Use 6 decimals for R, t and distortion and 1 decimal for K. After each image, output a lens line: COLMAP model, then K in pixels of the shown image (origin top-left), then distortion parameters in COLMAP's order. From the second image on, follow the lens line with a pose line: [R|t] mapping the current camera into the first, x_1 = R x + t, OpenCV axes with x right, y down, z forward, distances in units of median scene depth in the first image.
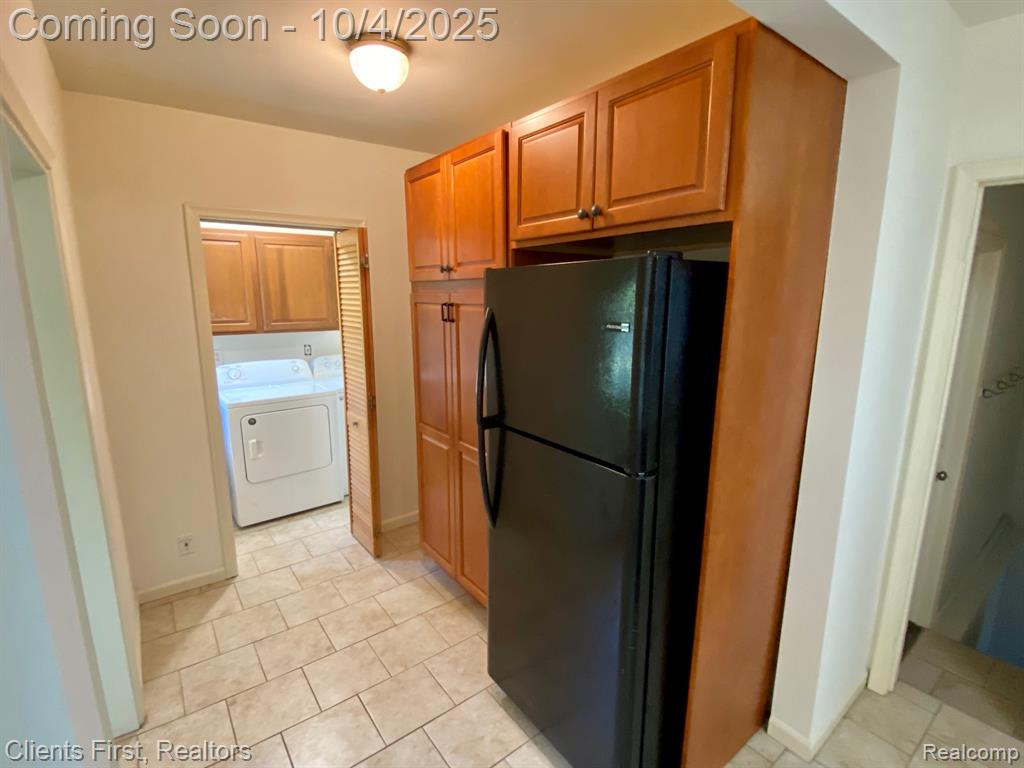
lens RADIAL K [[481.7, 0, 506.0], [0, 481.7, 382.8], [0, 0, 1]] dist [0.048337, -0.039899]
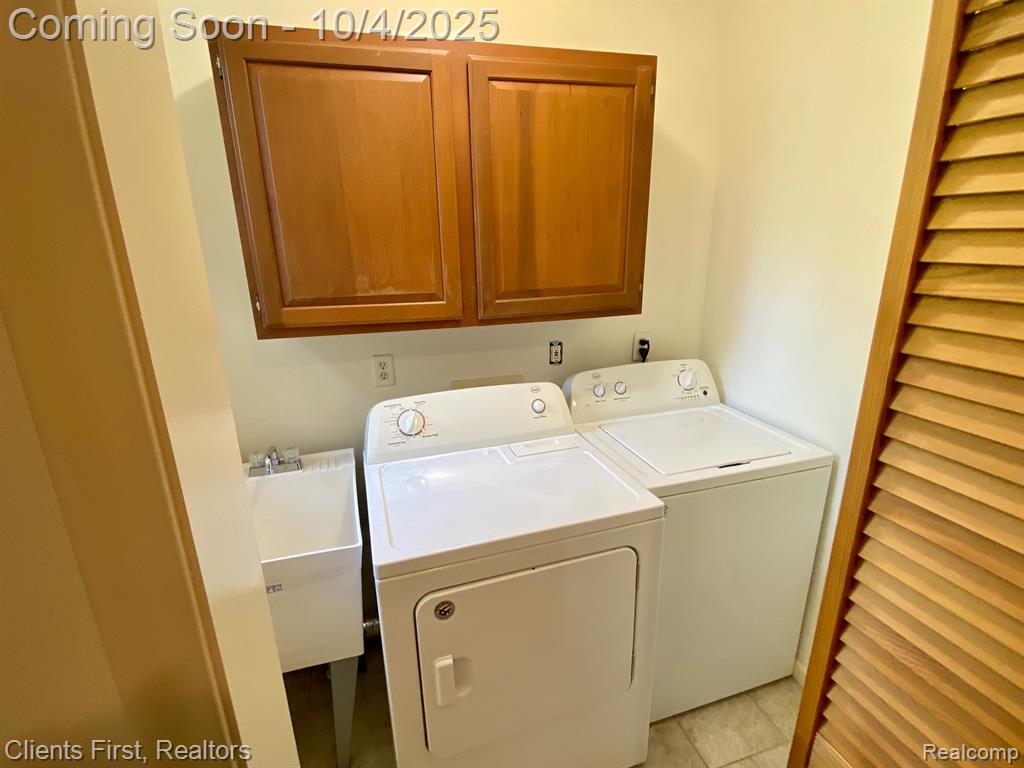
lens RADIAL K [[481.7, 0, 506.0], [0, 481.7, 382.8], [0, 0, 1]] dist [0.048337, -0.039899]
pose [[0.934920, 0.067821, -0.348317, -0.338397], [-0.039101, 0.995278, 0.088841, -0.092681], [0.352697, -0.069439, 0.933157, 0.642652]]
